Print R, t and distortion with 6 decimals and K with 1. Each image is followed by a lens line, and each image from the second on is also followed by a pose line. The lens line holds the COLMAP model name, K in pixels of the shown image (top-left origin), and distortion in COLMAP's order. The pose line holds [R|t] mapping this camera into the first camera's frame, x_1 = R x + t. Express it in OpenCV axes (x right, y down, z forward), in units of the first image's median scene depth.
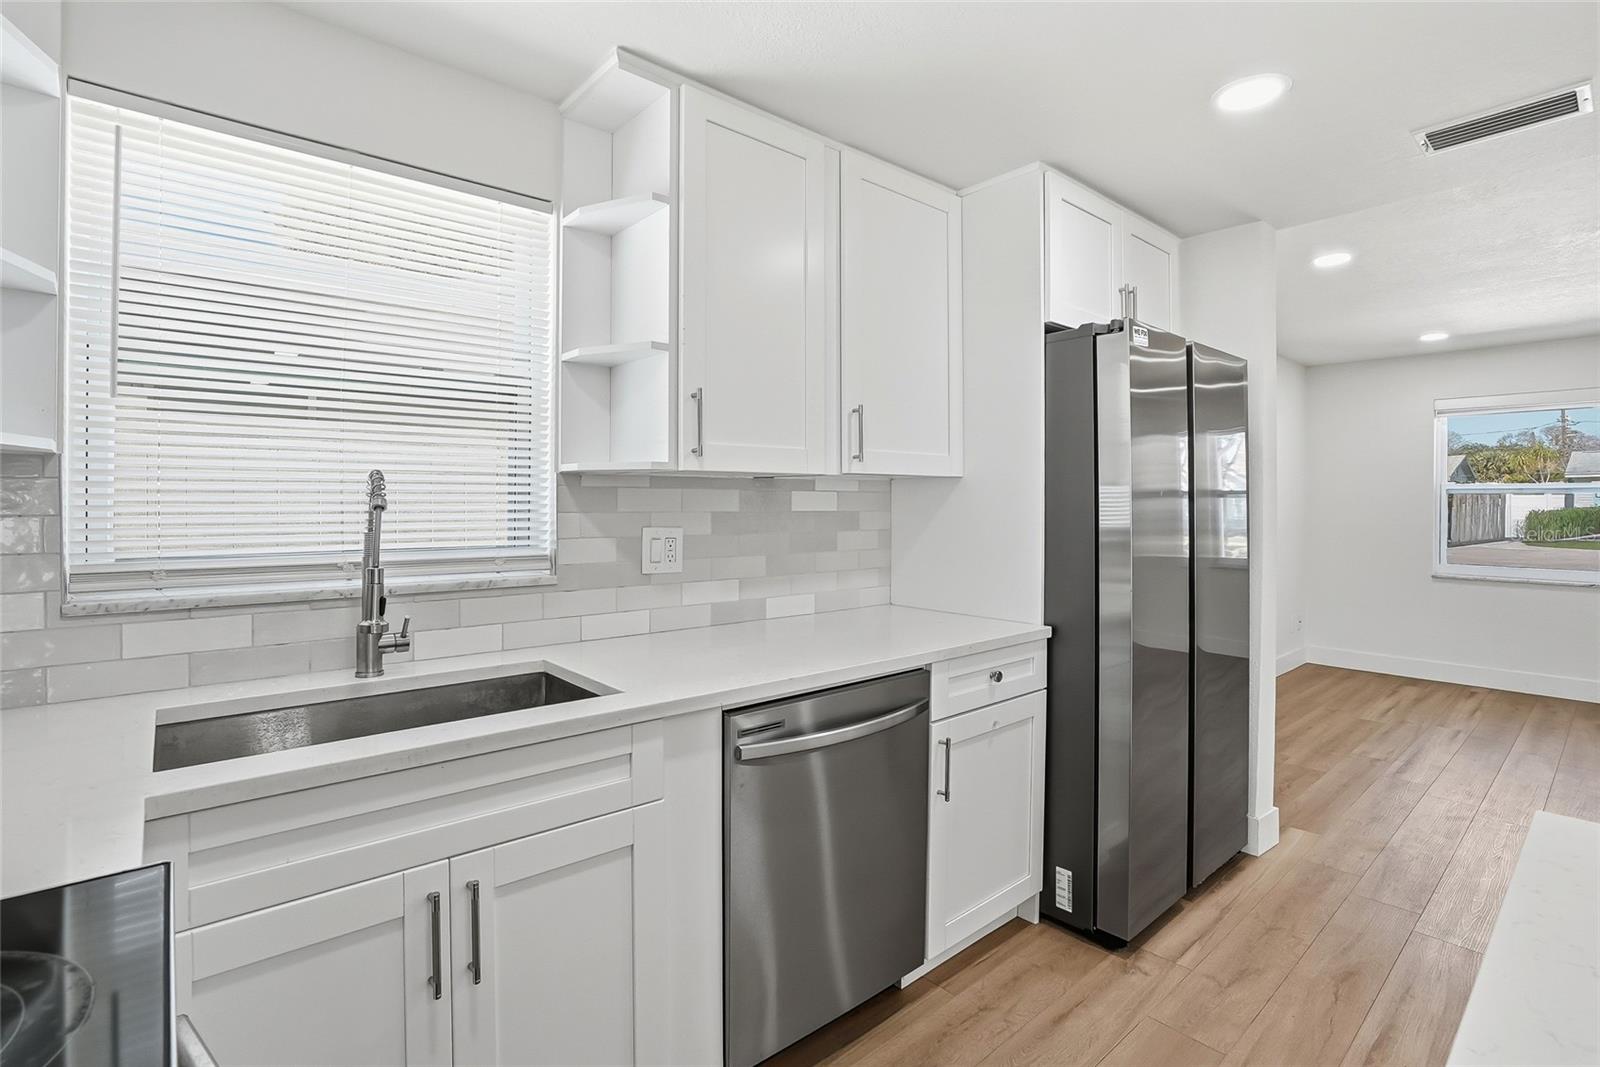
lens RADIAL K [[766.4, 0, 795.3], [0, 766.4, 500.8], [0, 0, 1]] dist [-0.058415, 0.024531]
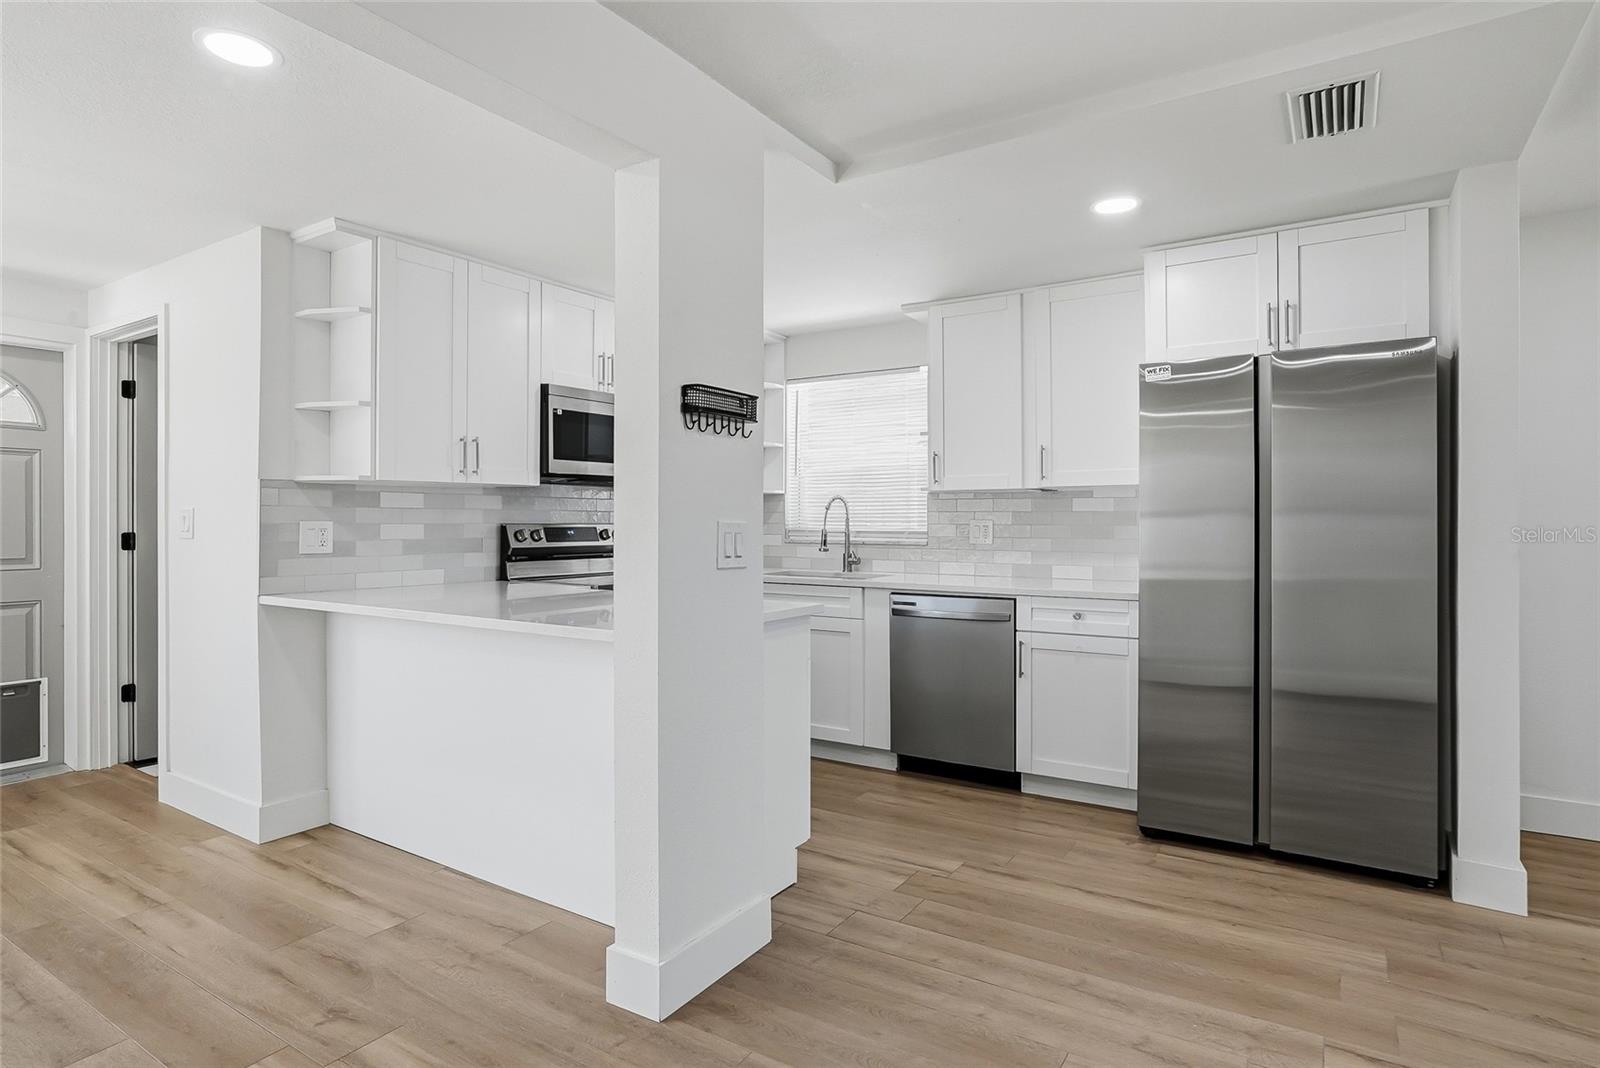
lens RADIAL K [[850.8, 0, 808.0], [0, 850.8, 521.3], [0, 0, 1]] dist [-0.022058, 0.001464]
pose [[0.282809, -0.004359, -0.959166, 1.737432], [0.000257, 0.999990, -0.004469, 0.047956], [0.959176, 0.001017, 0.282808, -0.001261]]
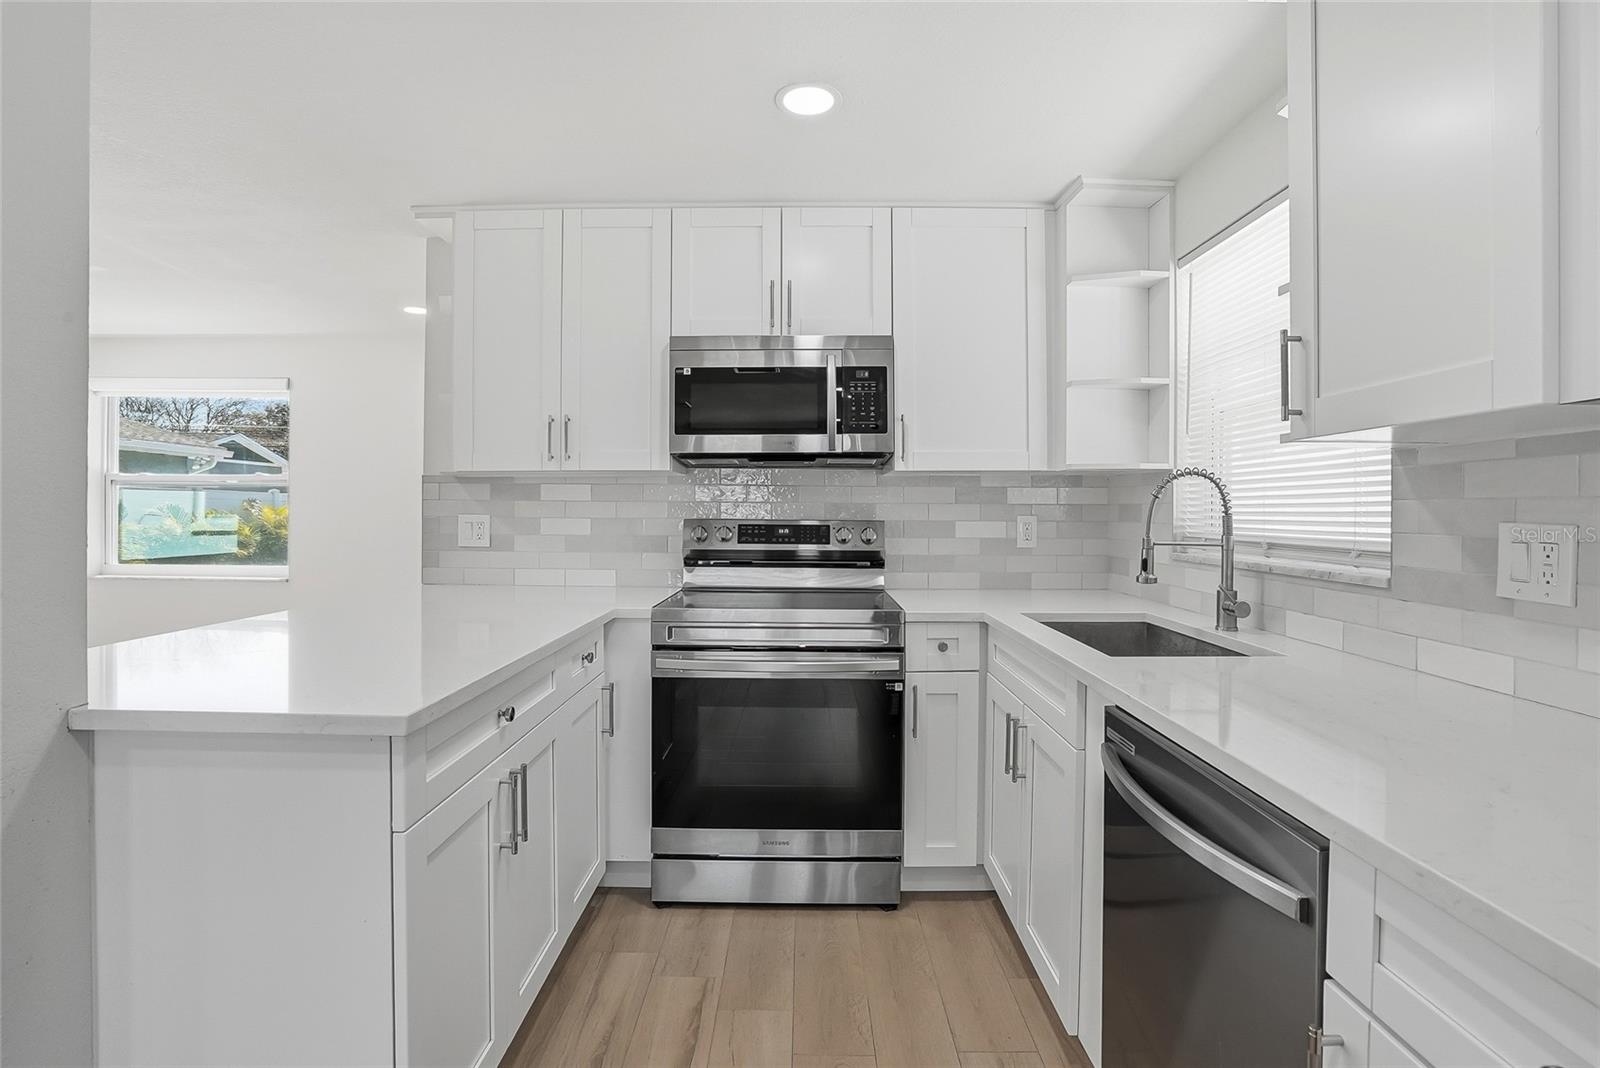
lens RADIAL K [[757.4, 0, 801.2], [0, 757.4, 518.4], [0, 0, 1]] dist [-0.061845, 0.023513]
pose [[-0.656030, -0.000786, -0.754734, 0.621485], [-0.008742, 0.999940, 0.006558, 0.032669], [0.754684, 0.010900, -0.655998, 0.953830]]
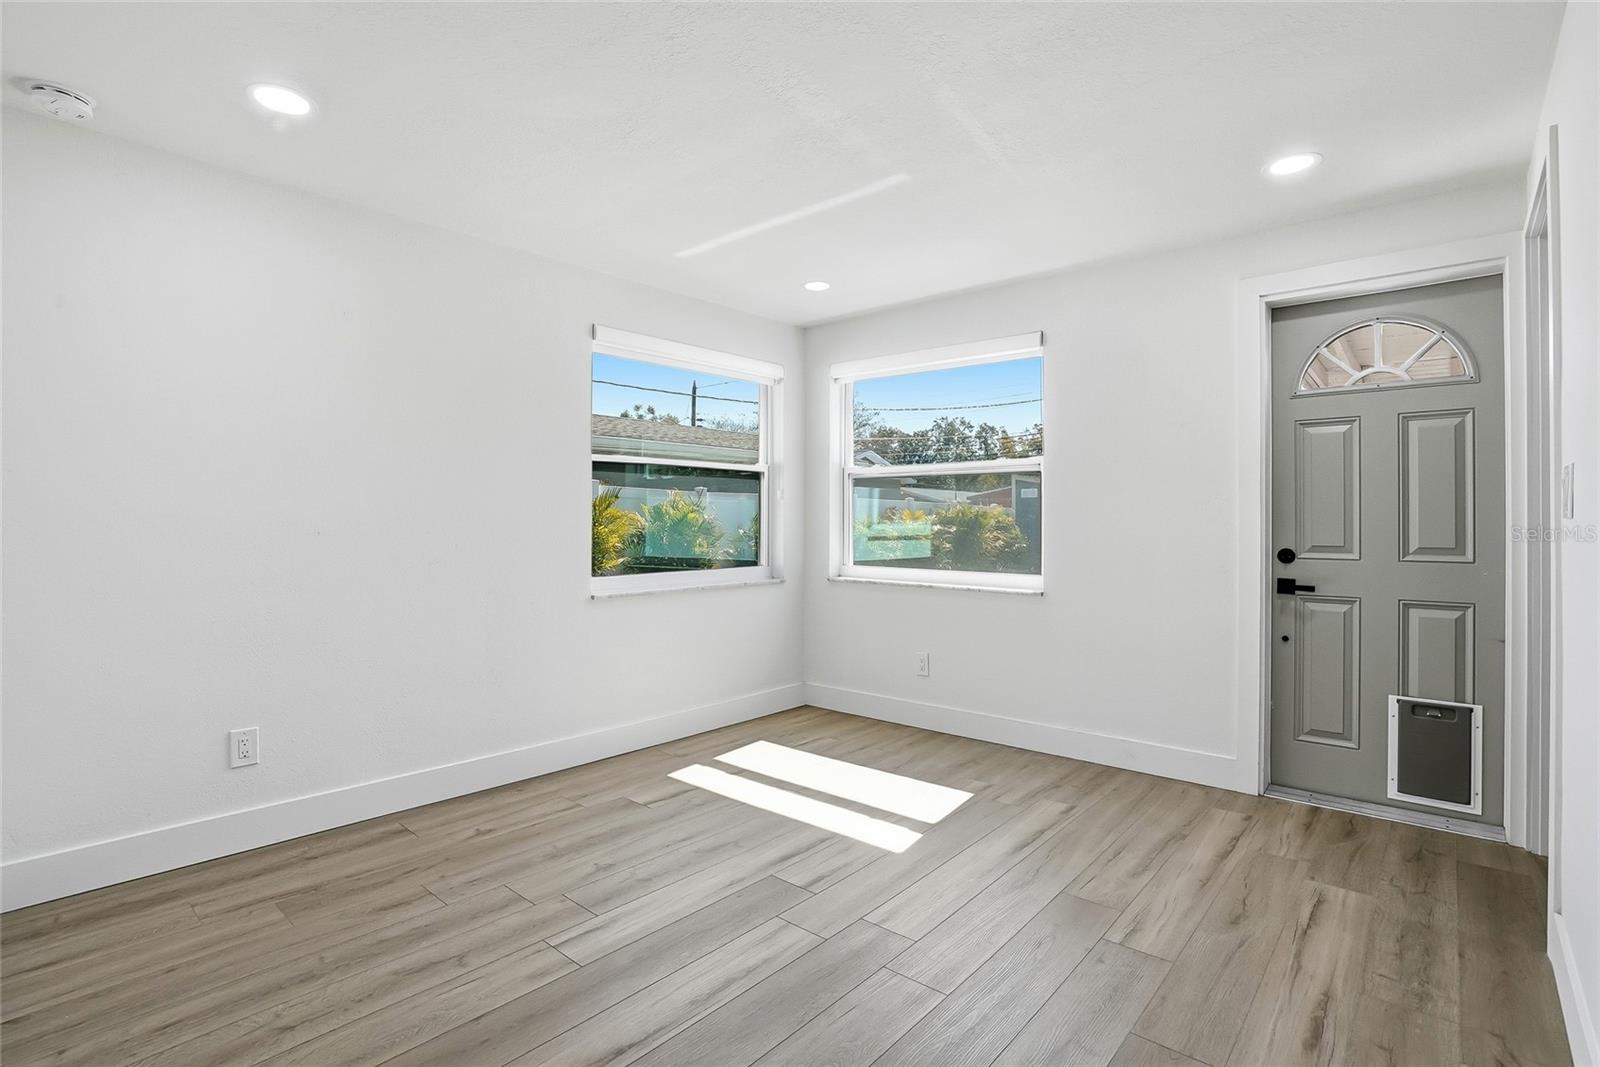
lens RADIAL K [[770.0, 0, 802.3], [0, 770.0, 517.6], [0, 0, 1]] dist [-0.054968, 0.024428]
pose [[-0.989361, -0.009105, -0.145195, 0.766899], [-0.008499, 0.999952, -0.004796, 0.085159], [0.145232, -0.003511, -0.989391, -0.011360]]
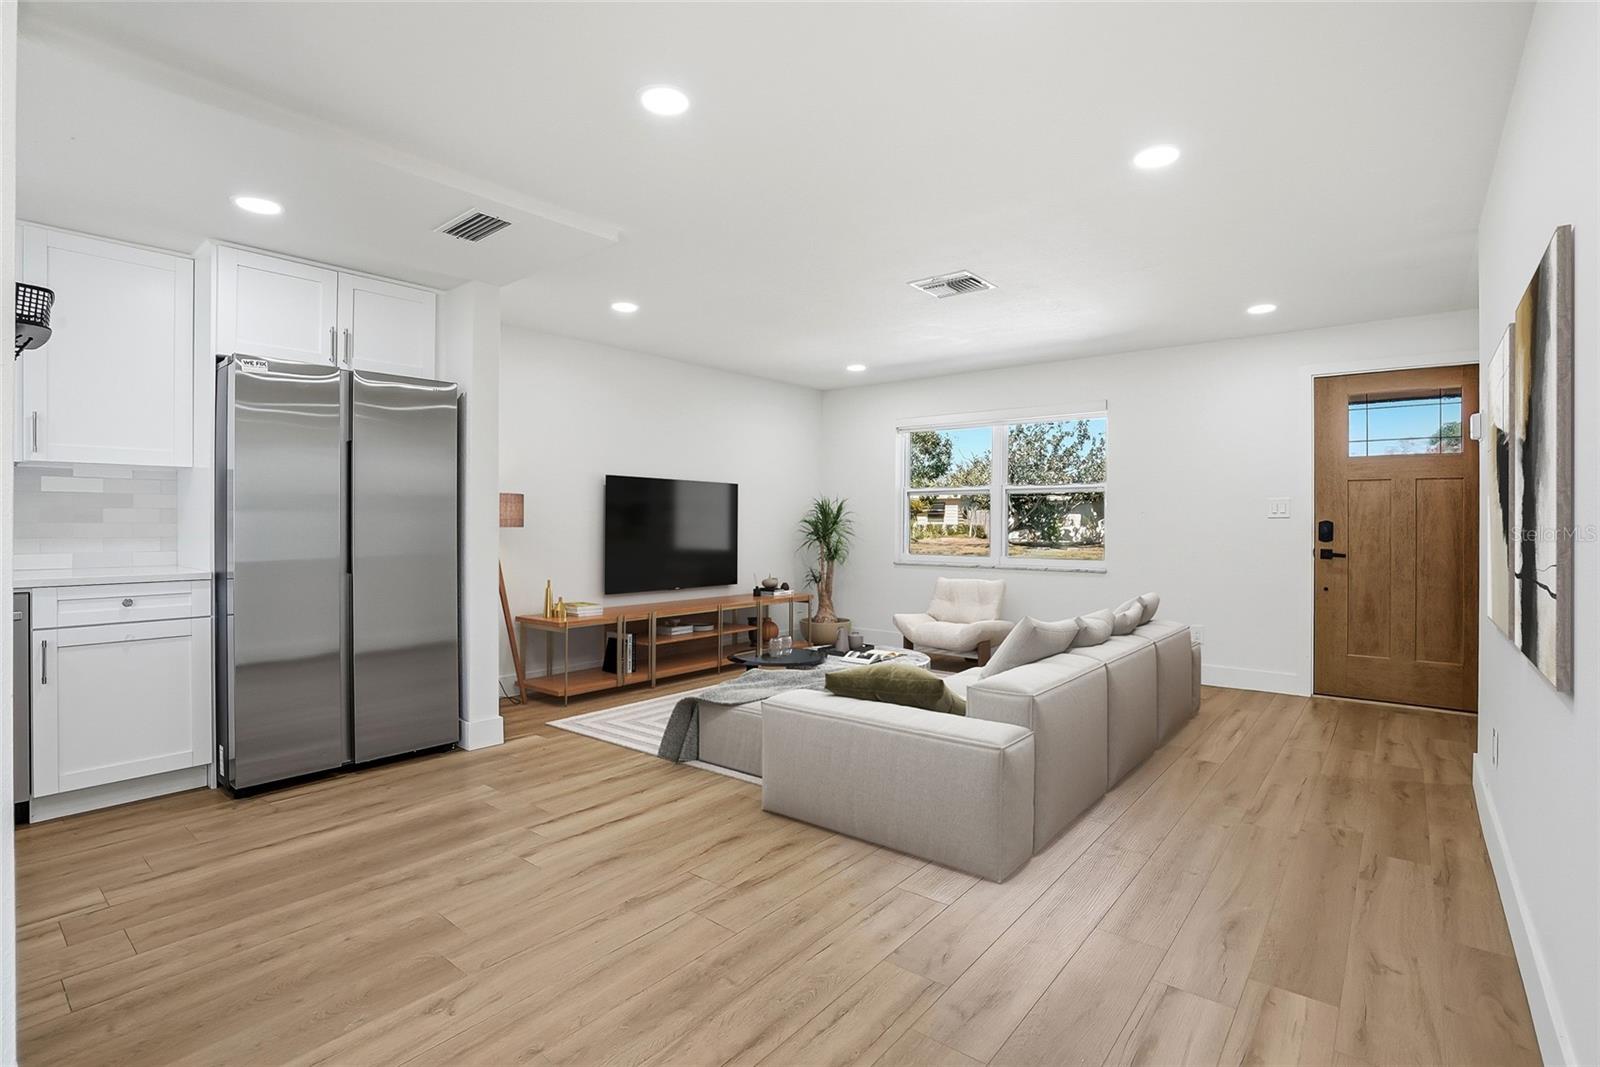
lens RADIAL K [[757.4, 0, 801.2], [0, 757.4, 517.9], [0, 0, 1]] dist [-0.061845, 0.023513]
pose [[0.985565, -0.001018, 0.169296, 1.270767], [0.001786, 0.999989, -0.004384, 0.079728], [-0.169289, 0.004623, 0.985556, -0.560636]]
